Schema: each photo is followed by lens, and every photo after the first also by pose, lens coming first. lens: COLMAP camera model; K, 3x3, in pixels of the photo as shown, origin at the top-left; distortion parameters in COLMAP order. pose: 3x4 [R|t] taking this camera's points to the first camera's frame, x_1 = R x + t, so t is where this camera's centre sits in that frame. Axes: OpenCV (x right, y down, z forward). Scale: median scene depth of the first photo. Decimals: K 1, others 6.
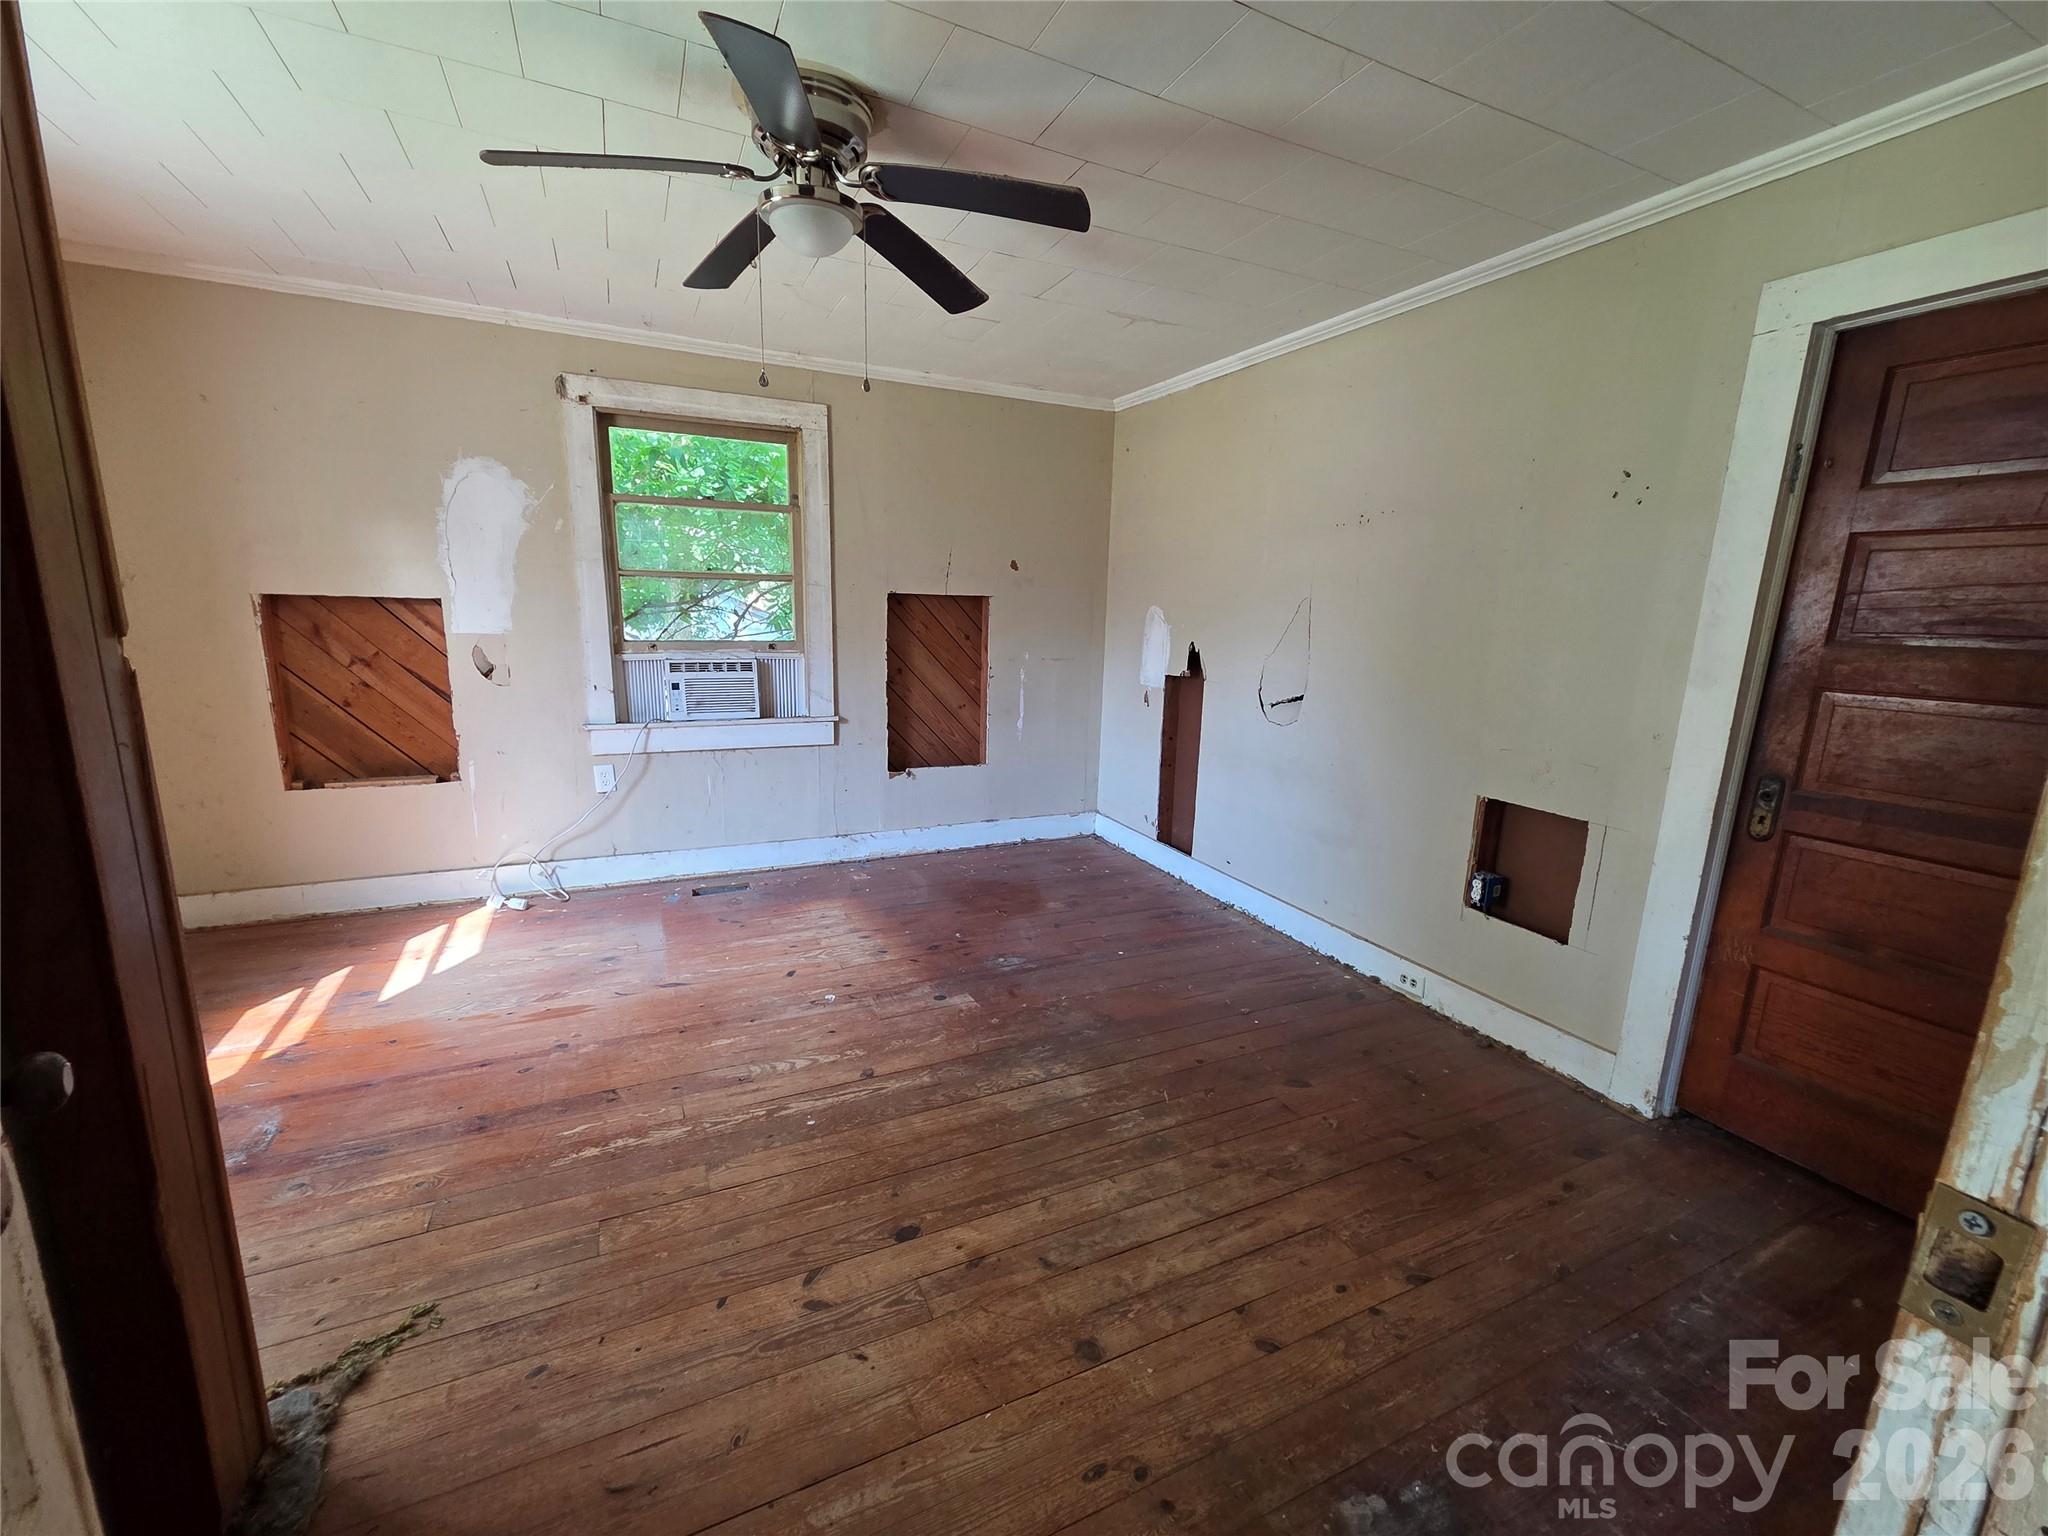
lens RADIAL K [[840.4, 0, 1032.9], [0, 840.4, 772.8], [0, 0, 1]] dist [0.003006, -0.000721]
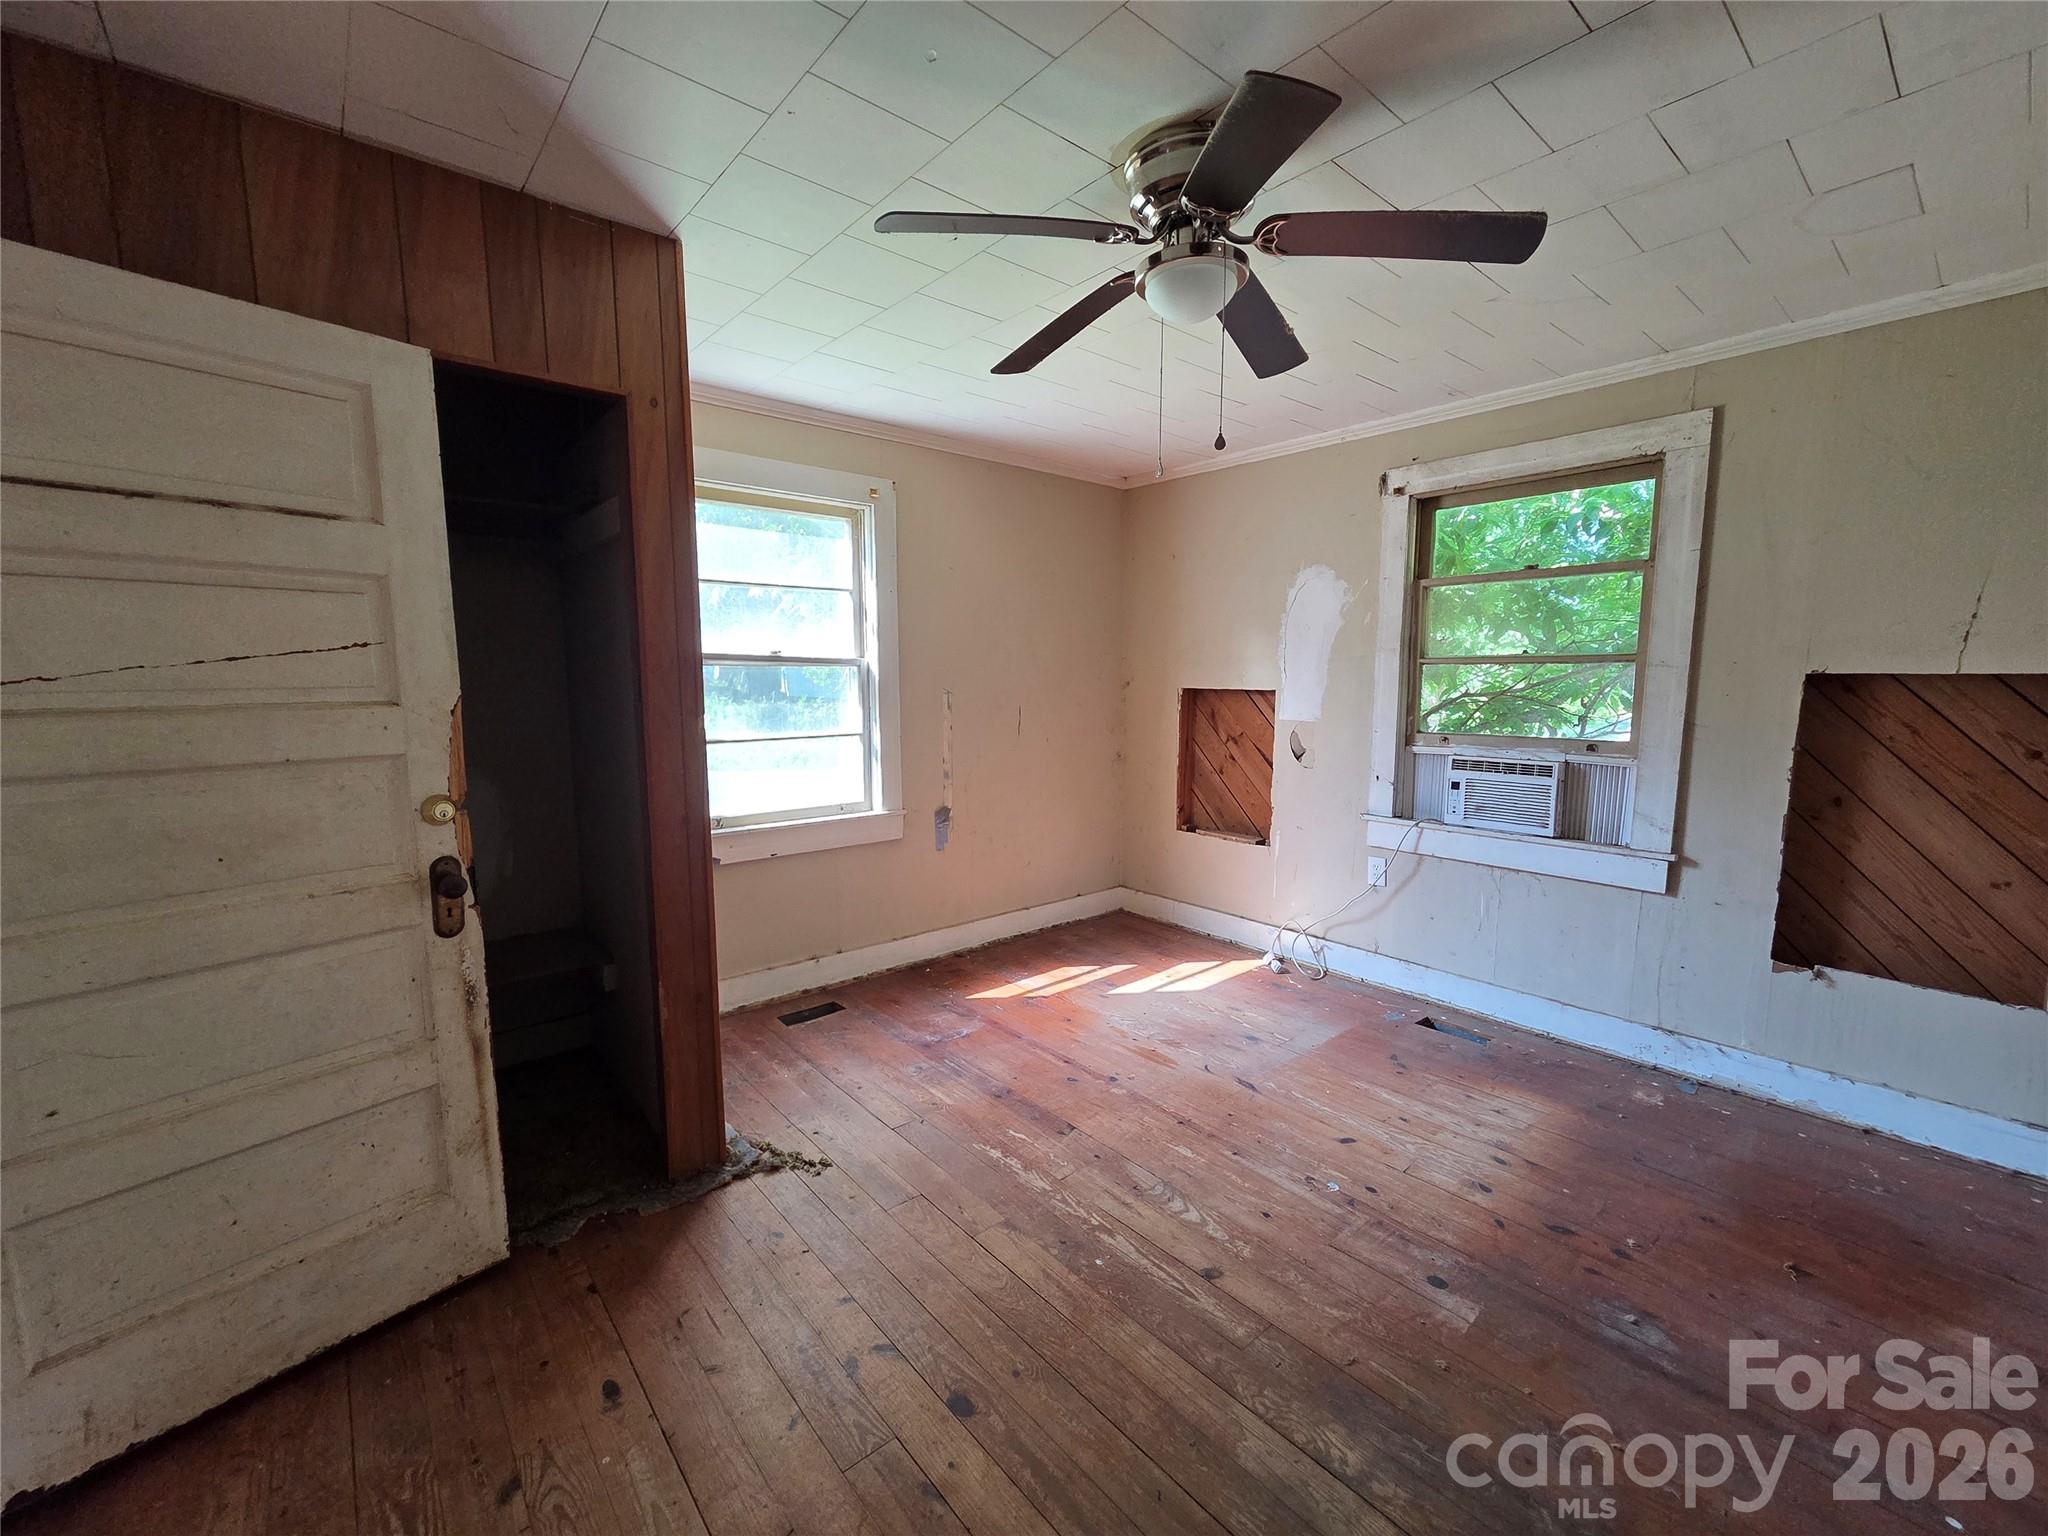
lens RADIAL K [[840.4, 0, 1030.4], [0, 840.4, 774.8], [0, 0, 1]] dist [0.003006, -0.000721]
pose [[0.252848, 0.089913, -0.963319, 0.341851], [-0.180673, 0.982546, 0.044285, -0.080182], [0.950487, 0.162849, 0.264680, 0.378362]]
